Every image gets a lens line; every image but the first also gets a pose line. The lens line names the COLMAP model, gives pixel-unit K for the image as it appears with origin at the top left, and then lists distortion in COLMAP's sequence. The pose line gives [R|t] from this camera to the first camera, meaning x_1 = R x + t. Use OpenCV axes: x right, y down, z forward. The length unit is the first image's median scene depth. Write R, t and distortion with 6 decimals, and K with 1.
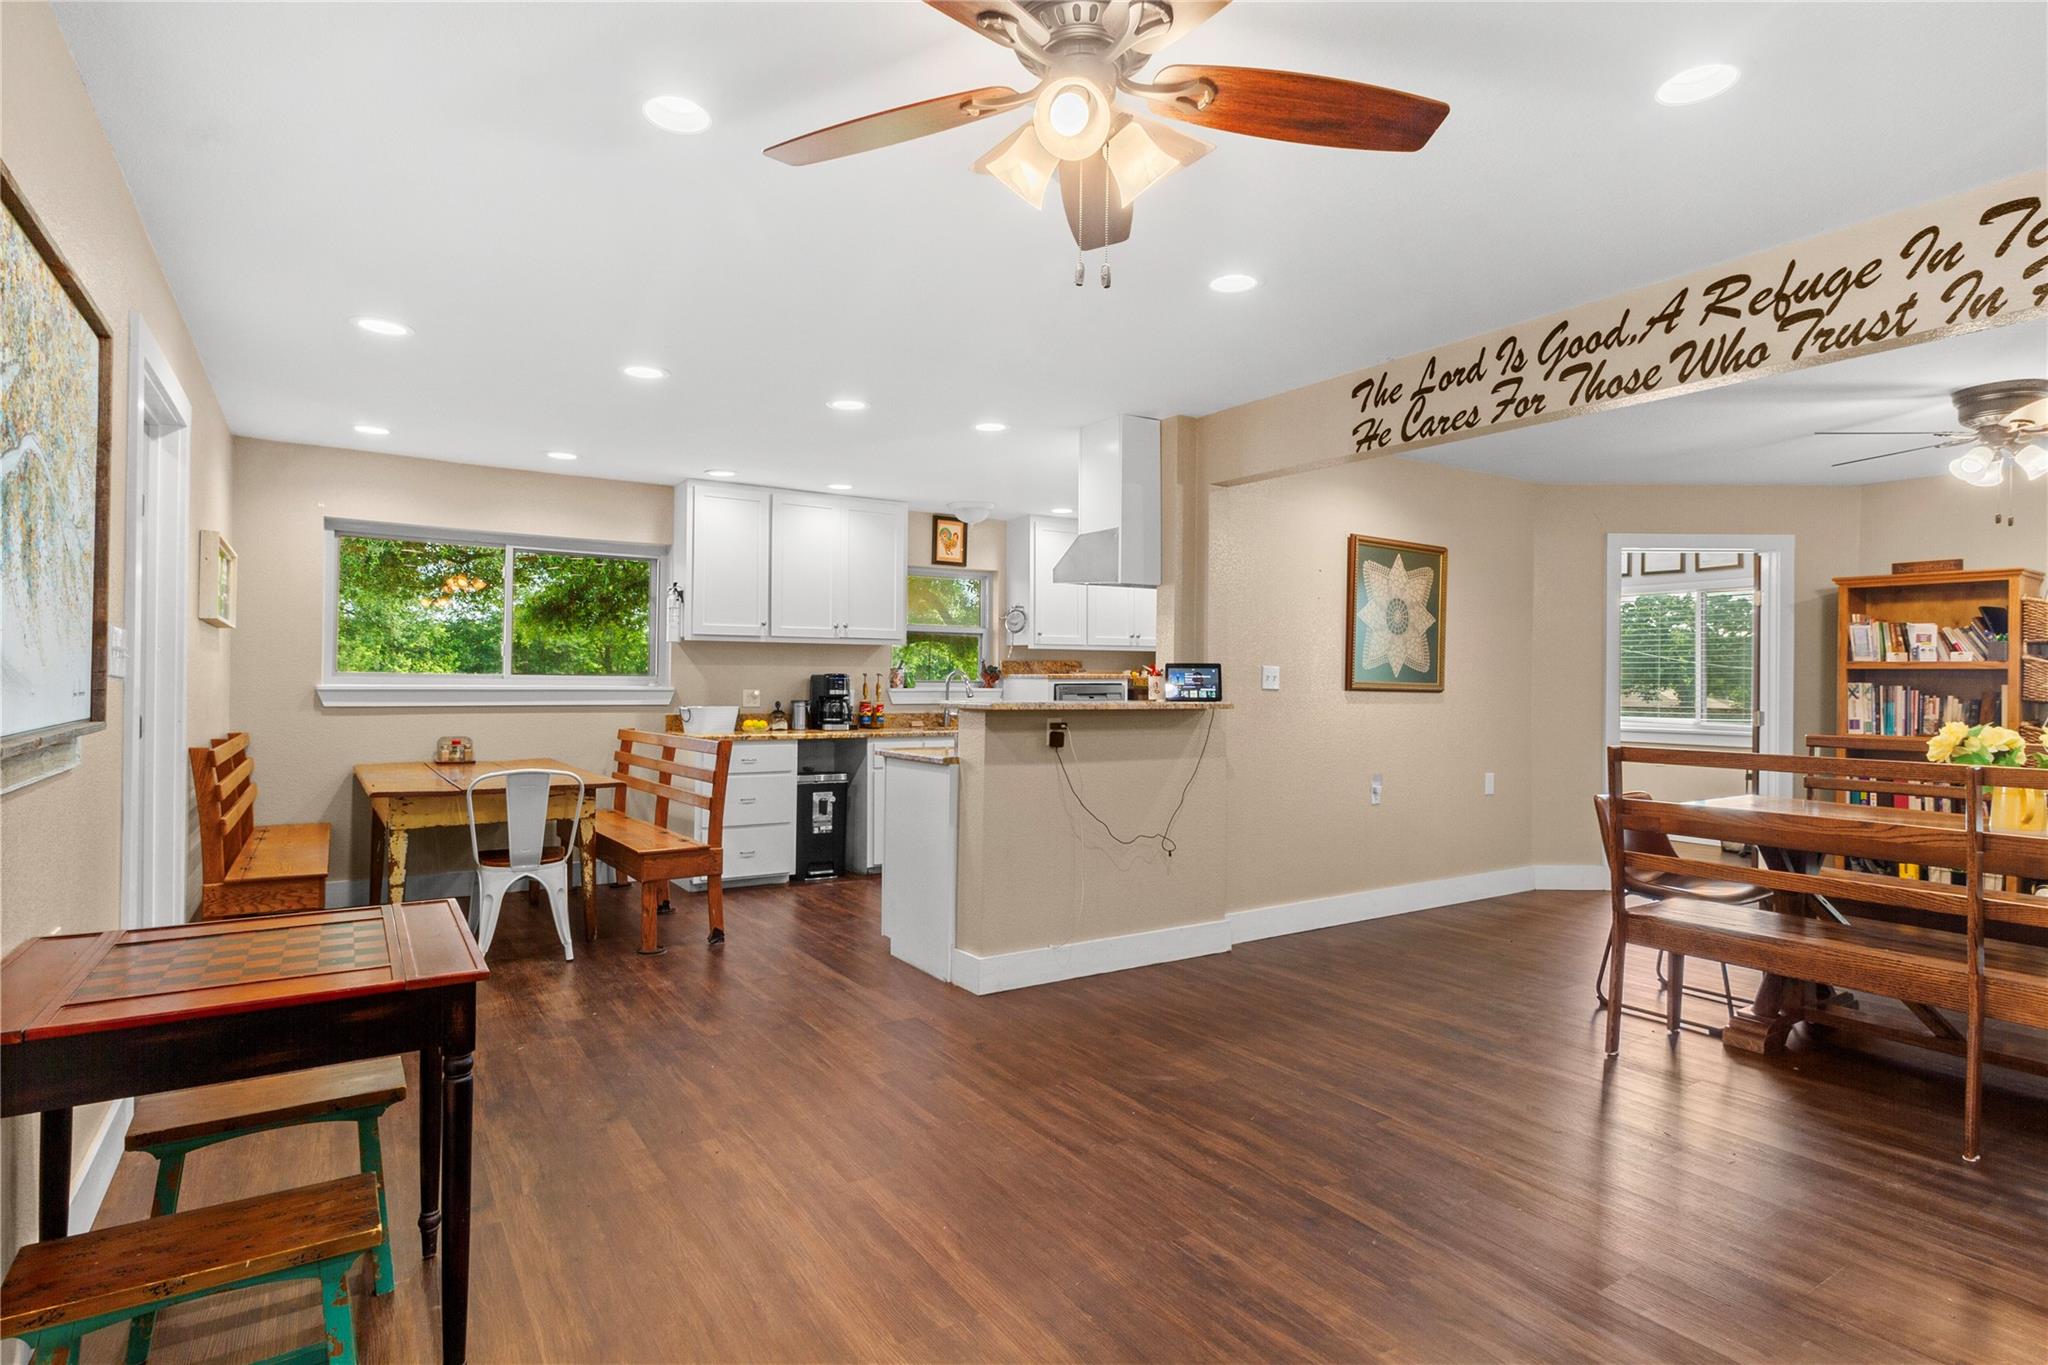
lens RADIAL K [[1039.1, 0, 1016.1], [0, 1039.1, 674.6], [0, 0, 1]] dist [0.005066, -0.000377]
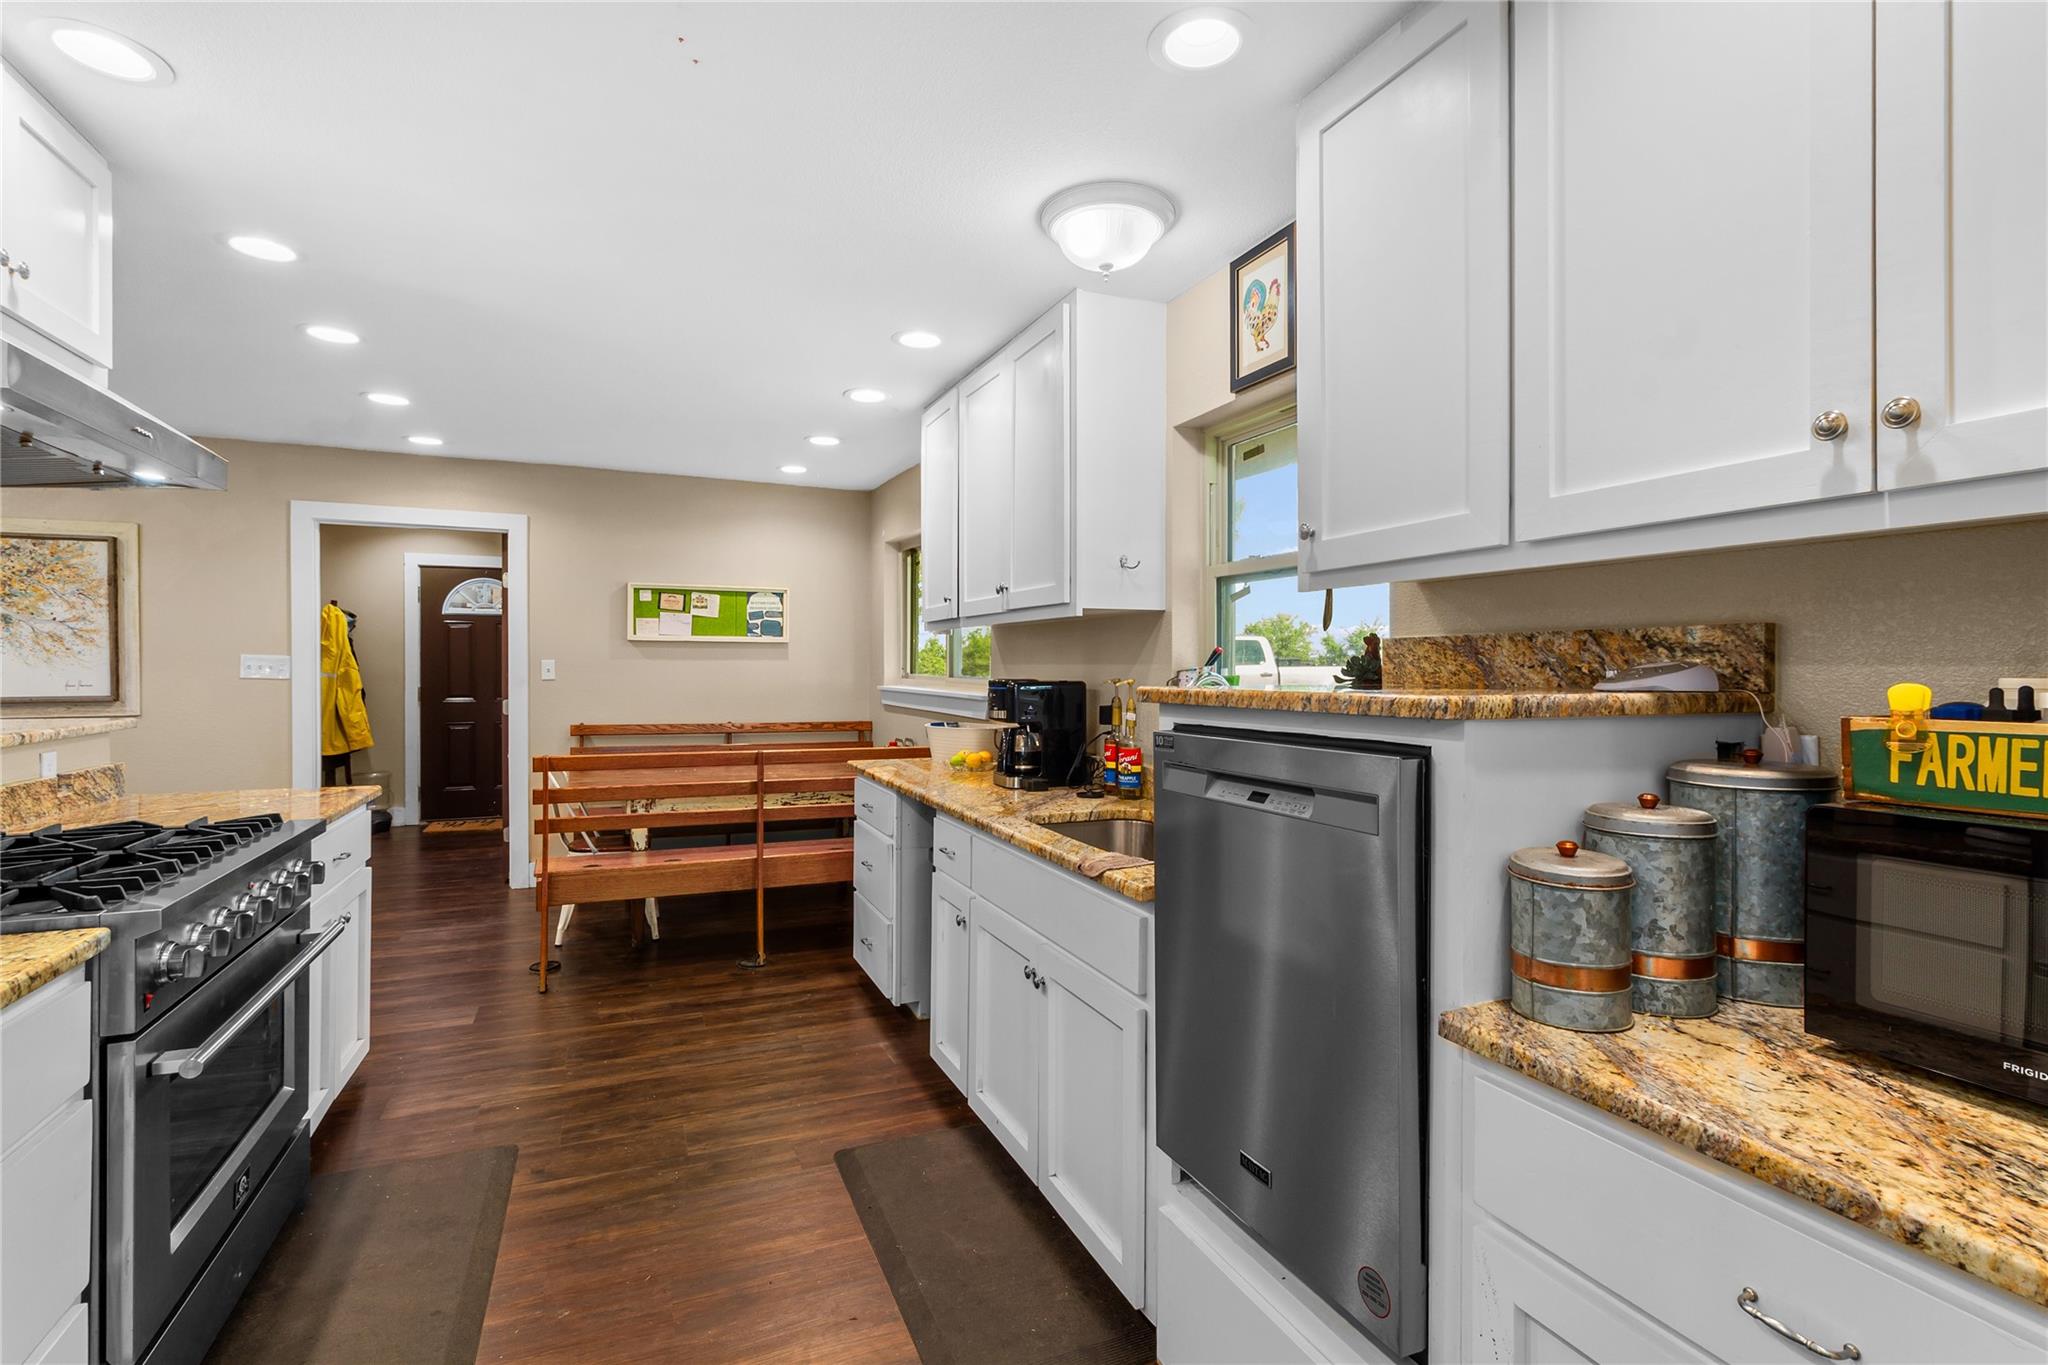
lens RADIAL K [[960.7, 0, 1037.1], [0, 960.7, 681.7], [0, 0, 1]] dist [-0.000682, 0.002037]
pose [[-0.162762, 0.008855, -0.986626, 0.395413], [-0.001506, 0.999956, 0.009223, -0.005430], [0.986664, 0.002987, -0.162742, 1.401129]]
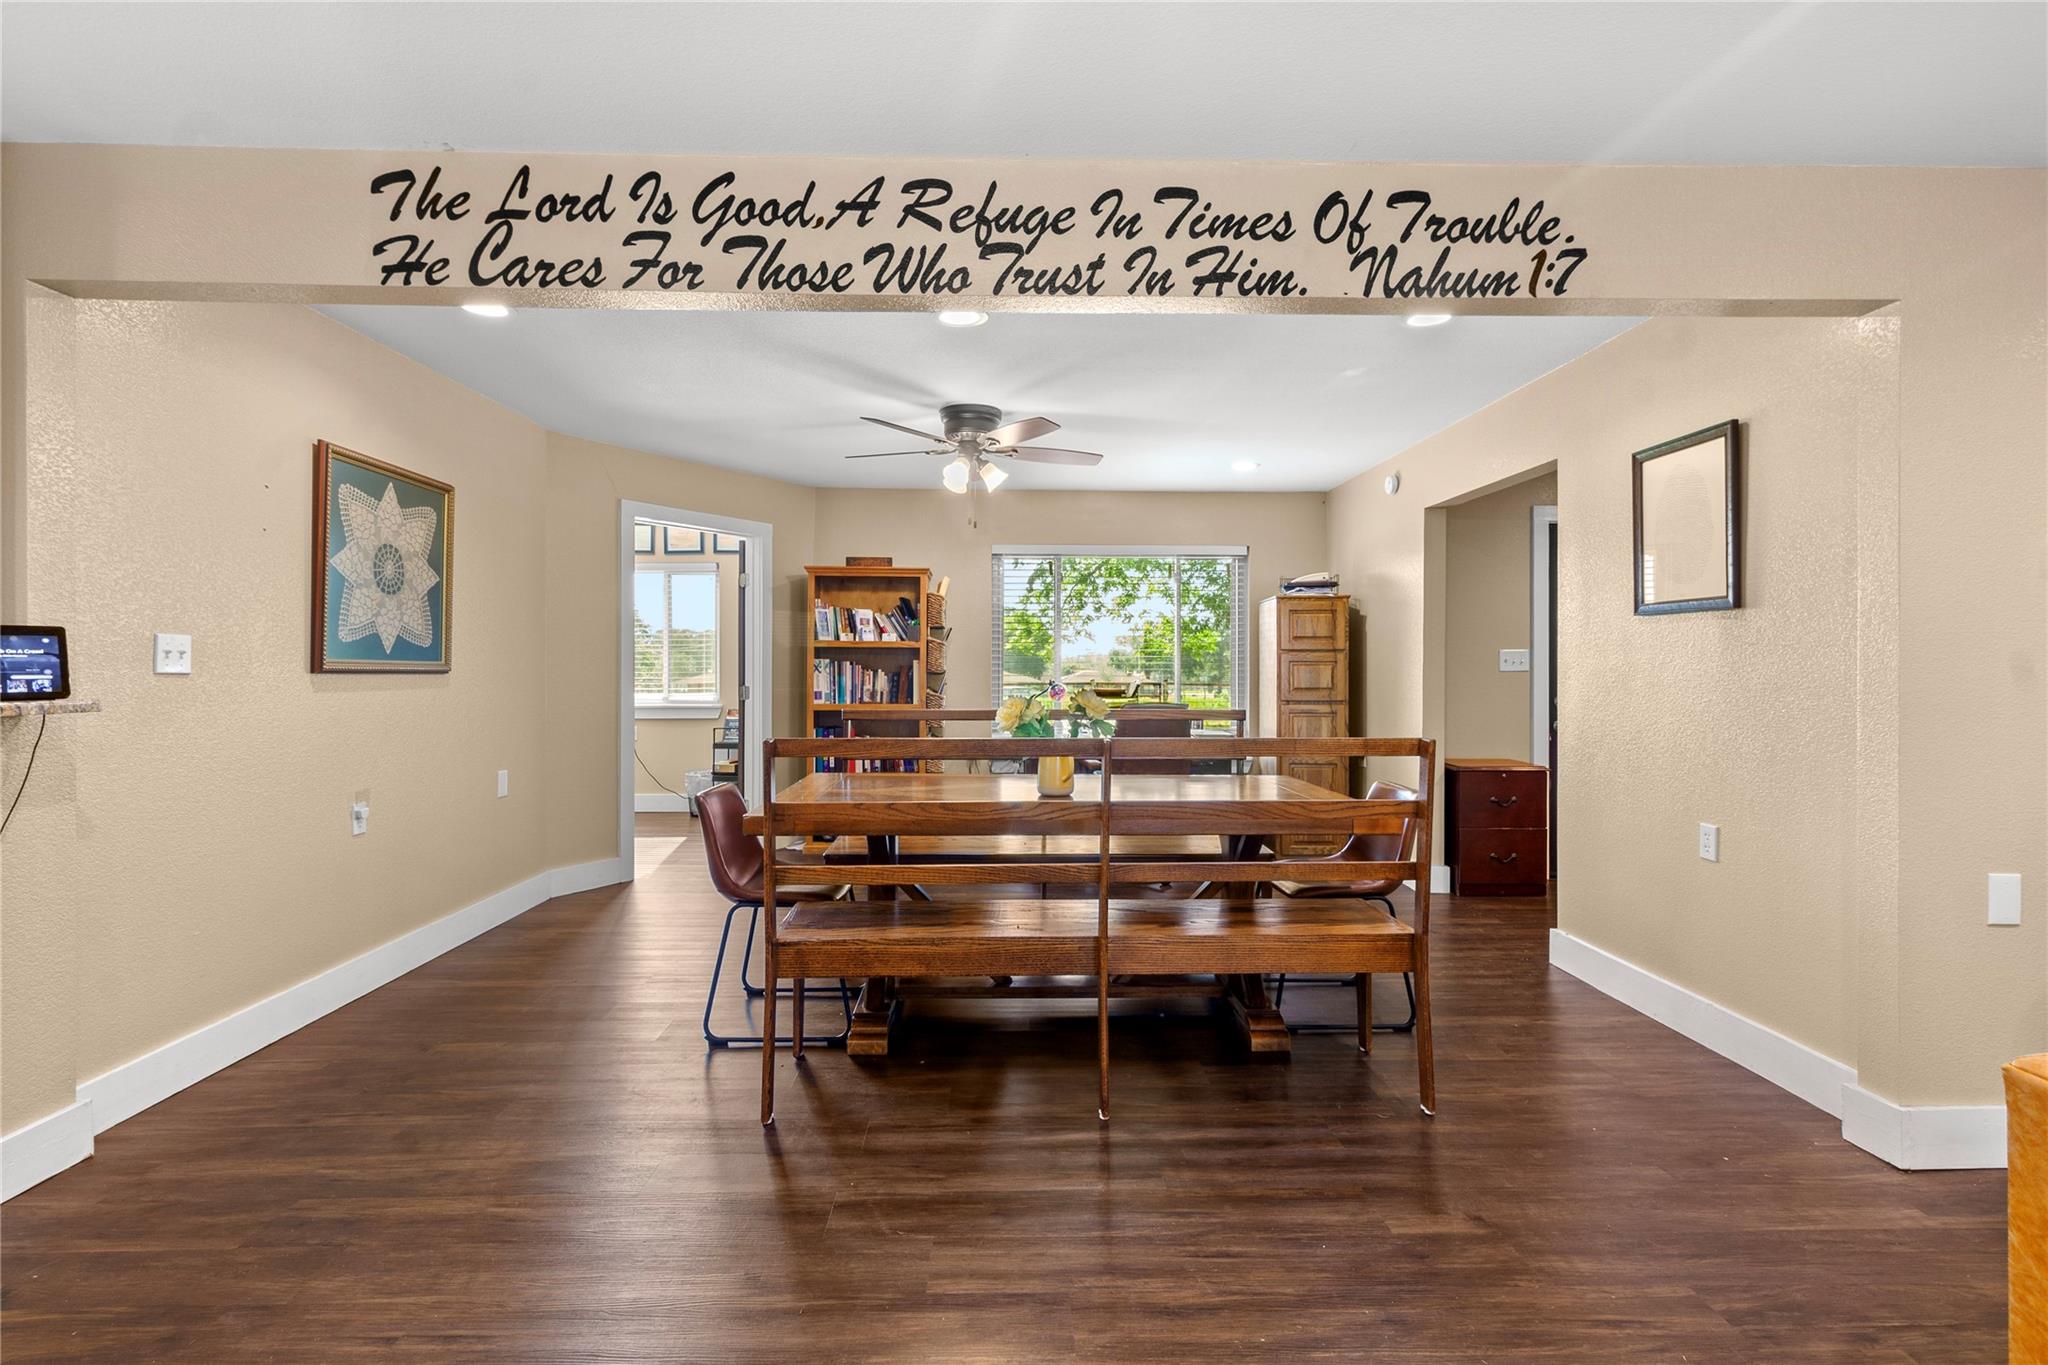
lens RADIAL K [[960.7, 0, 1031.6], [0, 960.7, 668.1], [0, 0, 1]] dist [-0.000682, 0.002037]
pose [[0.523344, -0.011371, 0.852045, 0.032813], [-0.002827, 0.999882, 0.015080, 0.001397], [-0.852117, -0.010300, 0.523251, 0.282255]]
